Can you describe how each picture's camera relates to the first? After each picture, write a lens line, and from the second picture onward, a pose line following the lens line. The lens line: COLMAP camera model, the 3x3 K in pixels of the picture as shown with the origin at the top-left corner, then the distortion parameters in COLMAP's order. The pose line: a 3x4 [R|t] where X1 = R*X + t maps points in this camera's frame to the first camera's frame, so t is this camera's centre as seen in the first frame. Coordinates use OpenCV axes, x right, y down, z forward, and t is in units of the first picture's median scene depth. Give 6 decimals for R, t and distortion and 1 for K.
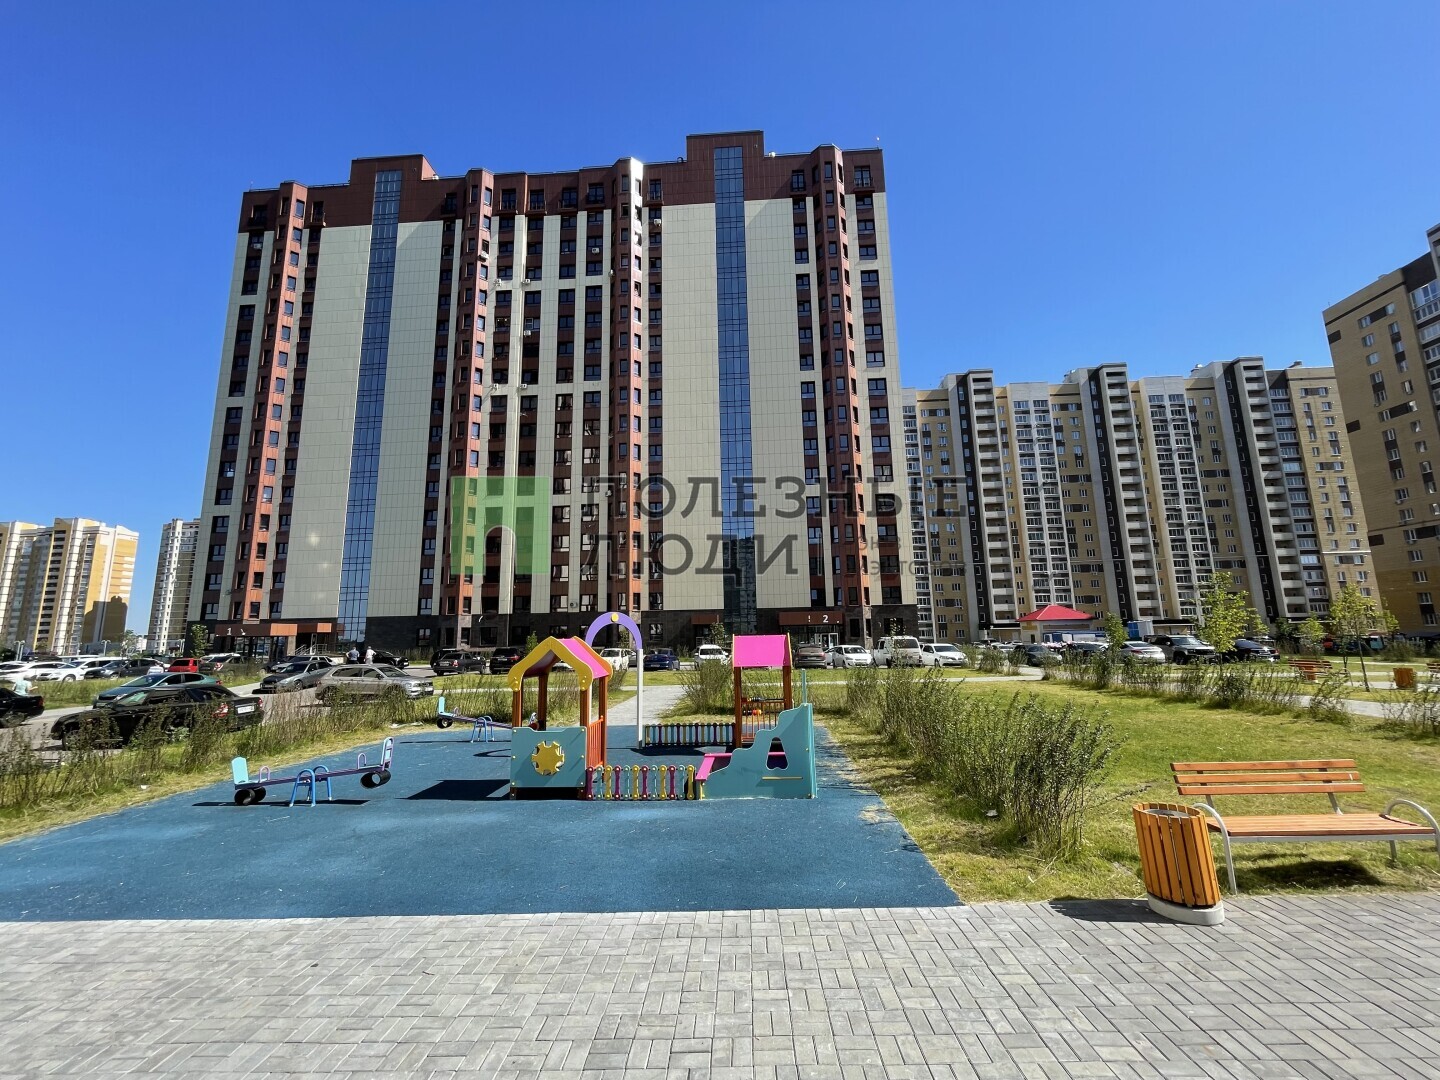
lens RADIAL K [[585.4, 0, 707.3], [0, 585.4, 542.7], [0, 0, 1]] dist [-0.004015, 0.001151]
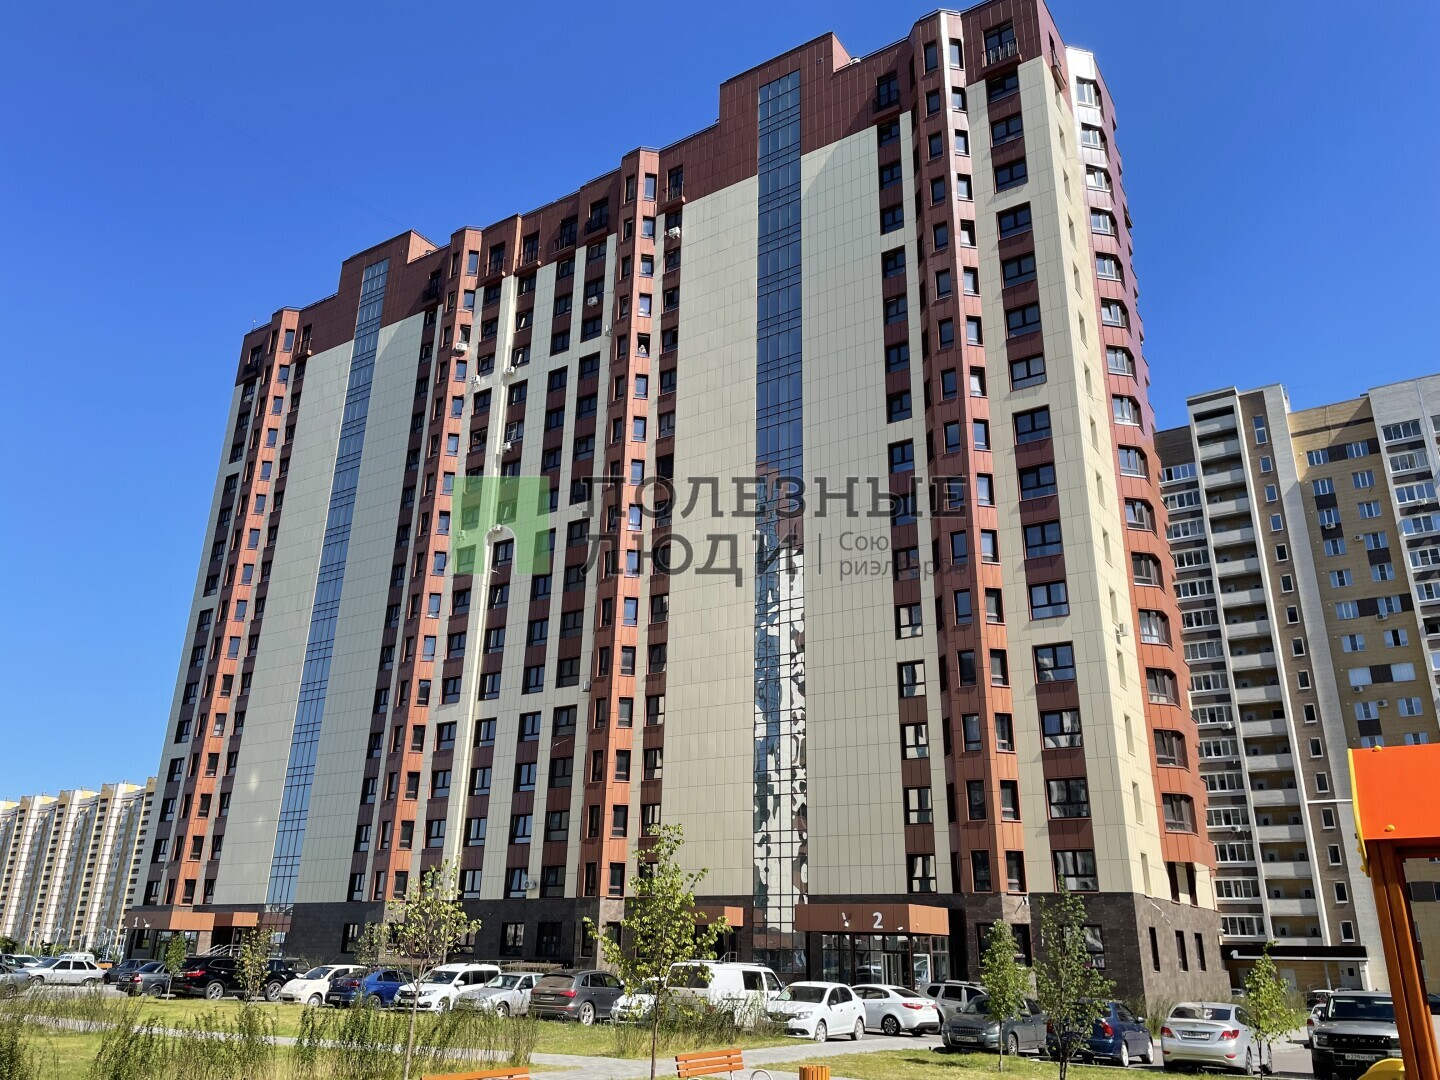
lens RADIAL K [[1095.4, 0, 720.5], [0, 1095.4, 538.6], [0, 0, 1]] dist [0.083370, -0.101882]
pose [[0.867746, -0.141467, -0.476449, 0.451777], [0.046378, 0.977501, -0.205771, 0.003810], [0.494839, 0.156460, 0.854784, 0.087301]]
